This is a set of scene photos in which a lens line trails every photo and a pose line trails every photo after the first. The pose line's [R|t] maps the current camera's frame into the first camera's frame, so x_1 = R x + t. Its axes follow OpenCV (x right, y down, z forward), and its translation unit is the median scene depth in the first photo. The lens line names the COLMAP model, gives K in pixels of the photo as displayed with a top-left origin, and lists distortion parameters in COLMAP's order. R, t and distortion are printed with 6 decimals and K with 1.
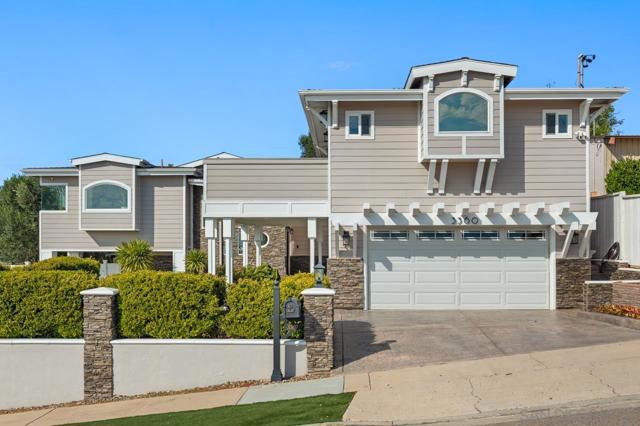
lens RADIAL K [[628.3, 0, 331.6], [0, 628.3, 245.8], [0, 0, 1]] dist [-0.006225, 0.000000]
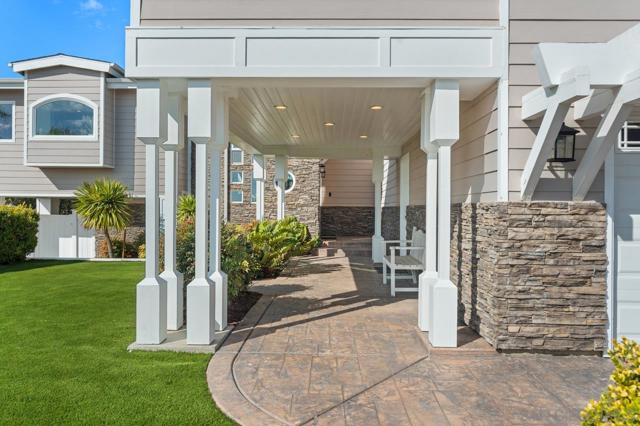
lens RADIAL K [[479.3, 0, 319.2], [0, 479.3, 207.1], [0, 0, 1]] dist [-0.002516, 0.009406]
pose [[0.999658, 0.009126, -0.024512, -0.060462], [-0.008934, 0.999928, 0.007952, 0.013859], [0.024583, -0.007731, 0.999668, 0.474152]]
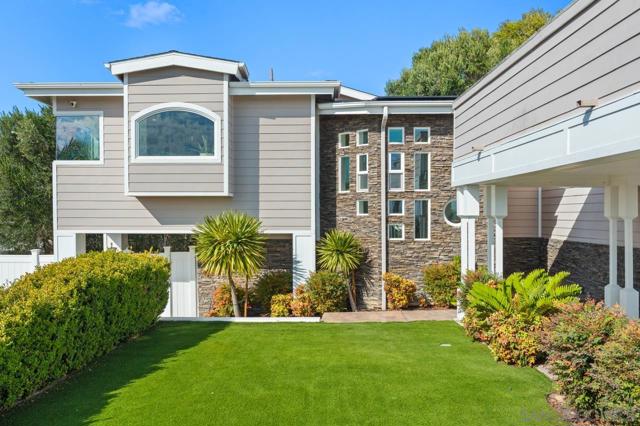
lens RADIAL K [[530.6, 0, 319.9], [0, 530.6, 217.9], [0, 0, 1]] dist [-0.003277, -0.001657]
pose [[0.999999, -0.000984, 0.000504, -0.234239], [0.000978, 0.999910, 0.013413, -0.011688], [-0.000518, -0.013412, 0.999910, 0.541766]]
